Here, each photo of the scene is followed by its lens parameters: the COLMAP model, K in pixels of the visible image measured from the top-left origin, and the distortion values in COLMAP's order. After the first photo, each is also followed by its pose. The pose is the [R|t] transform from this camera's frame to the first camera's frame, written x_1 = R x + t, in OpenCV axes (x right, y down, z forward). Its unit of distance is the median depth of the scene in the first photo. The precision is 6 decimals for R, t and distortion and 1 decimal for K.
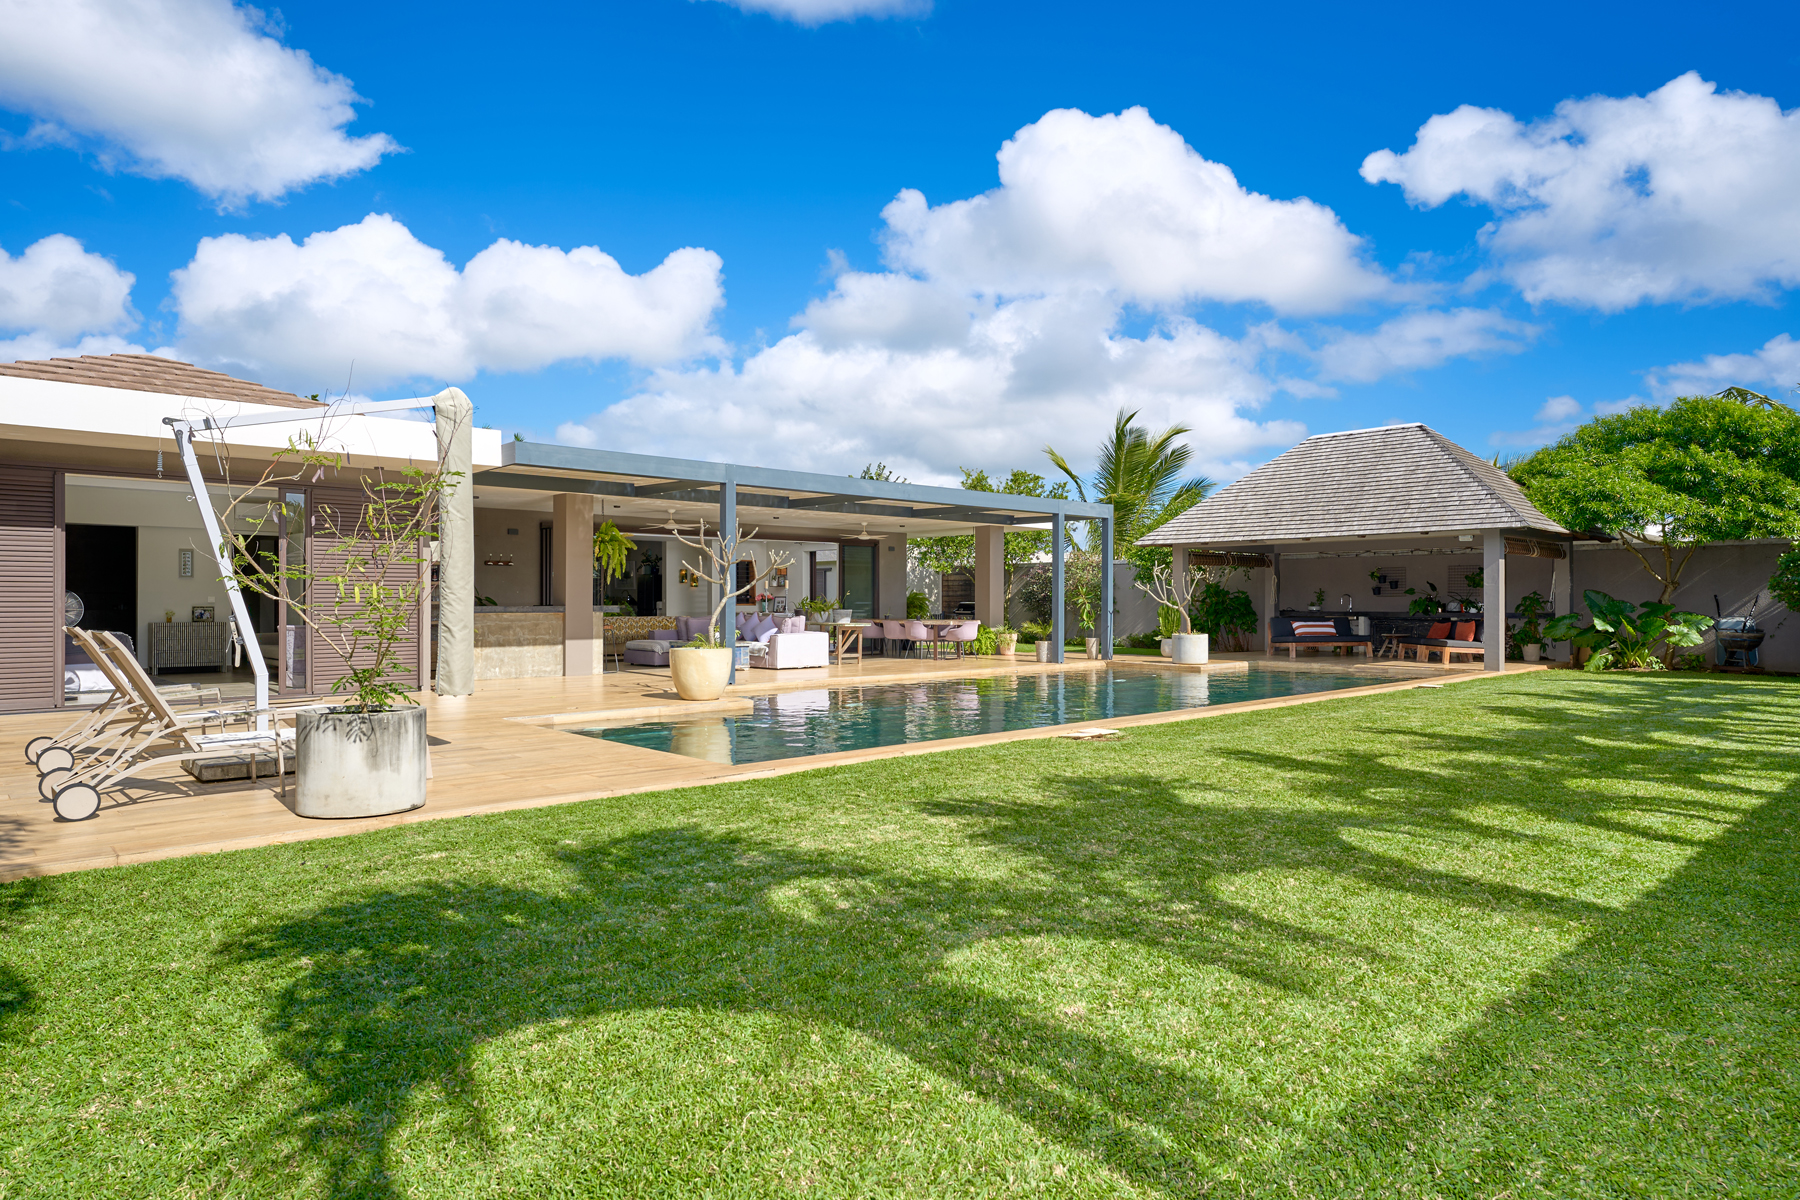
lens RADIAL K [[1093.3, 0, 900.0], [0, 1093.3, 600.0], [0, 0, 1]] dist [0.000046, -0.000035]
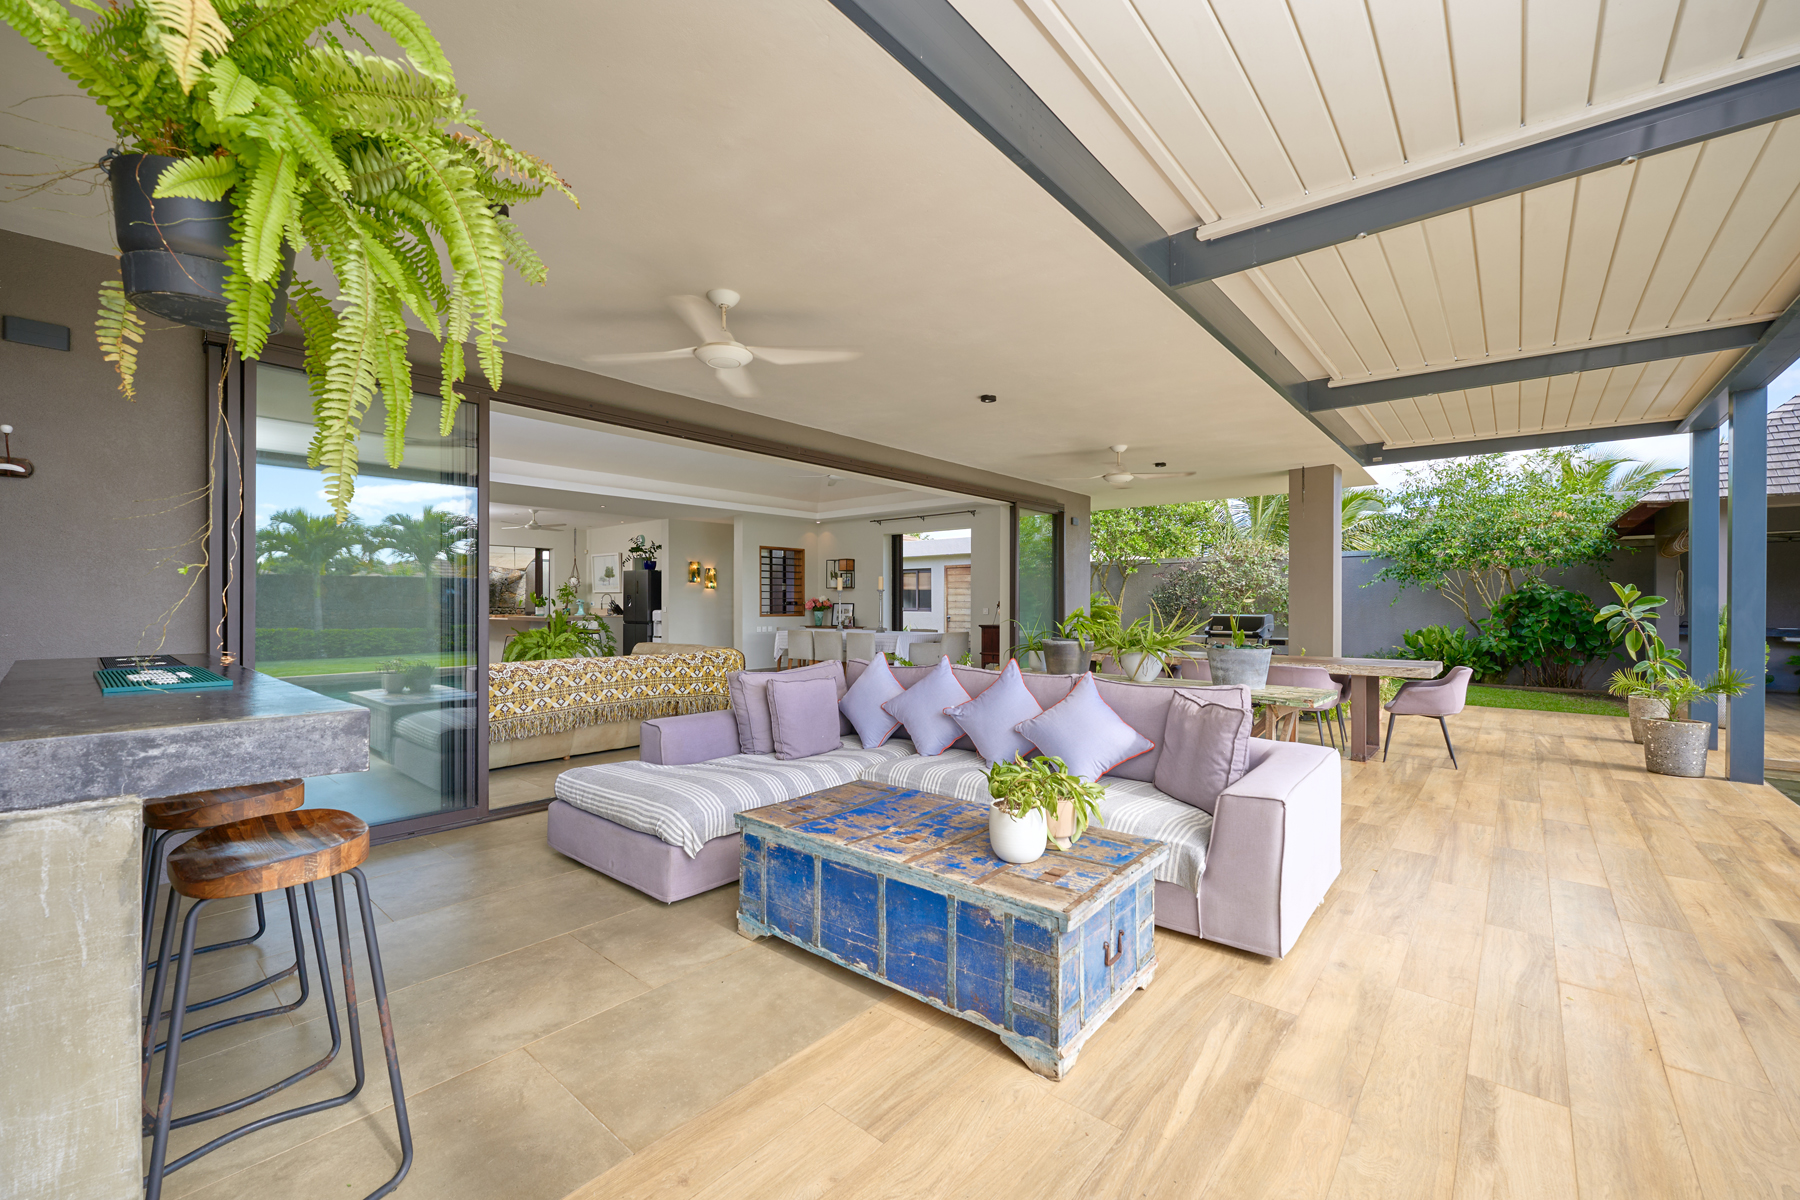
lens RADIAL K [[727.9, 0, 900.0], [0, 727.9, 600.0], [0, 0, 1]] dist [0.000158, 0.000011]
pose [[0.992738, -0.001692, 0.120289, -0.135940], [0.001969, 0.999996, -0.002186, -0.004294], [-0.120284, 0.002407, 0.992737, 0.588869]]
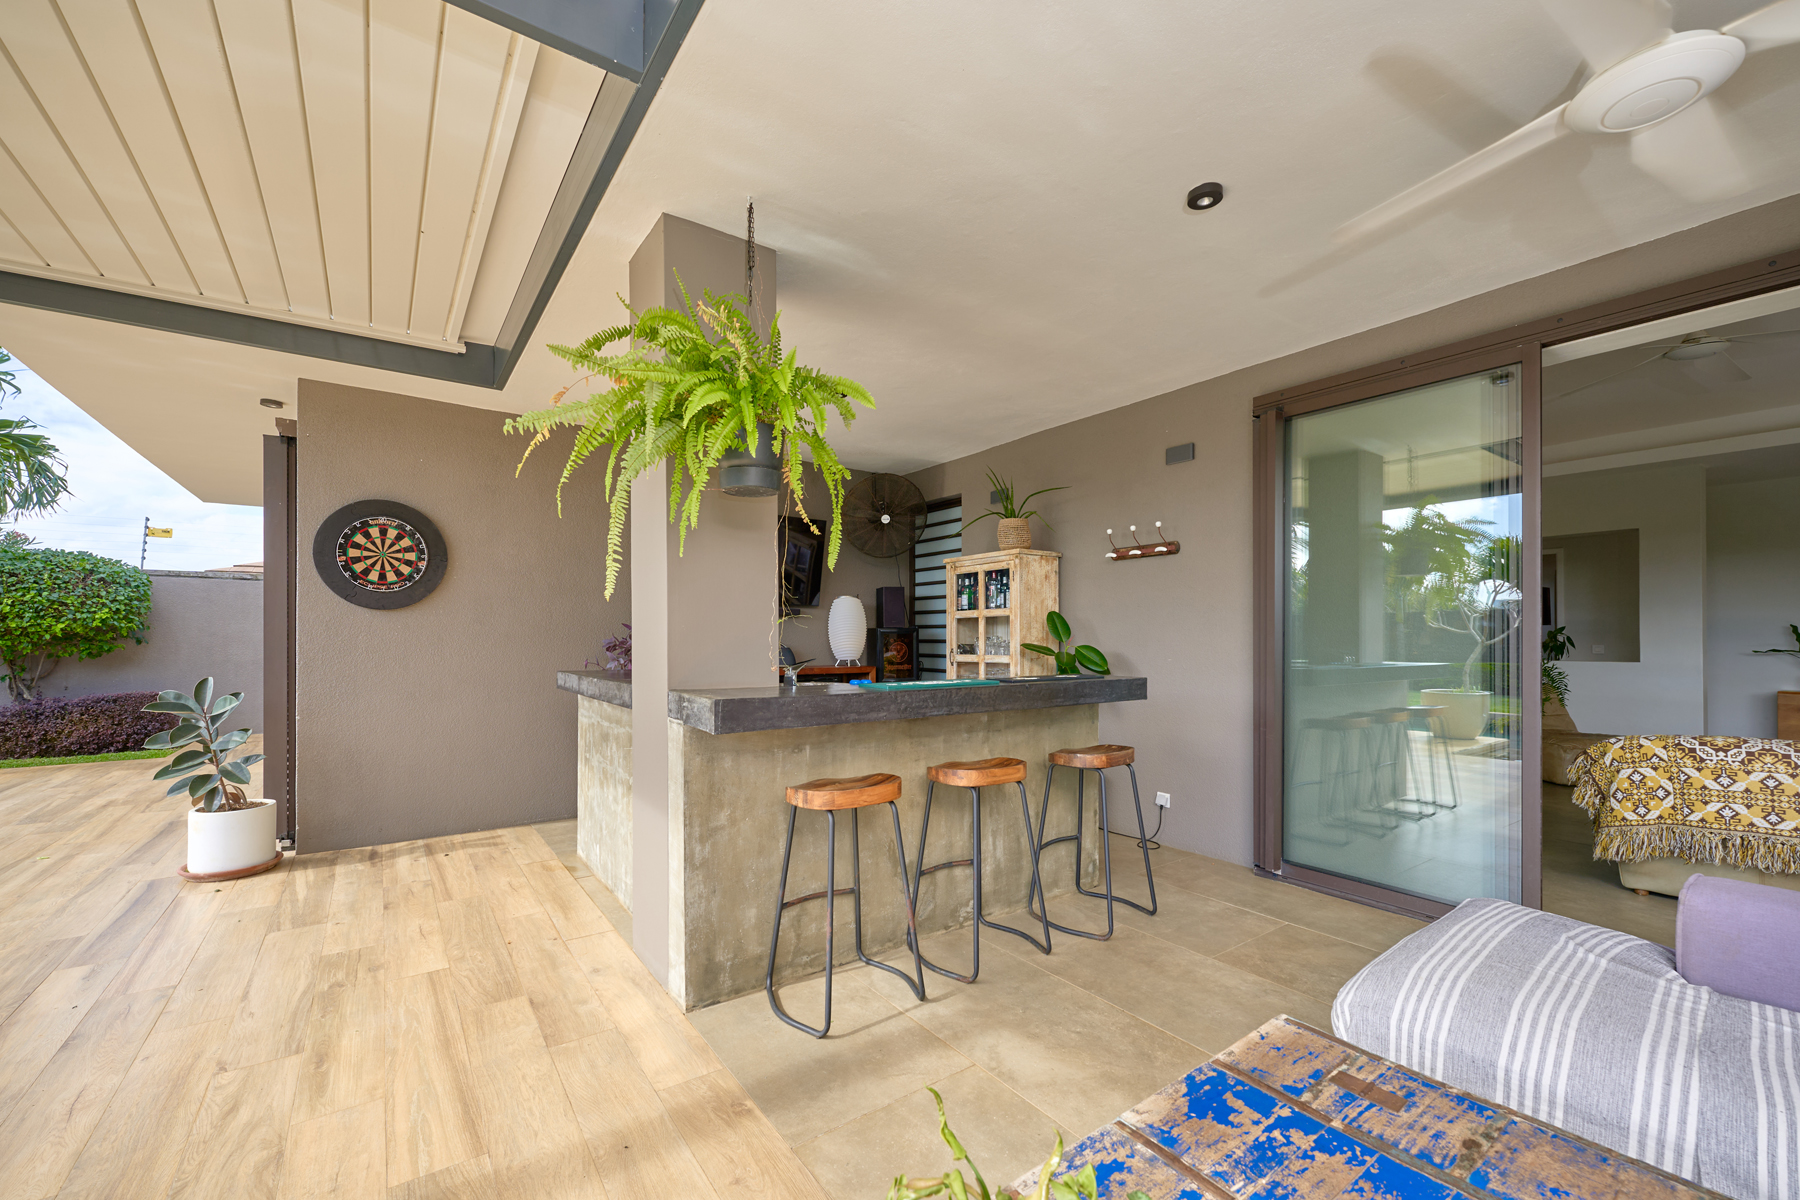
lens RADIAL K [[750.7, 0, 897.8], [0, 750.7, 635.5], [0, 0, 1]] dist [0.000322, 0.000033]
pose [[-0.136692, -0.001952, -0.990612, -0.071061], [-0.003717, 0.999992, -0.001457, -0.003485], [0.990607, 0.003483, -0.136698, 0.694426]]
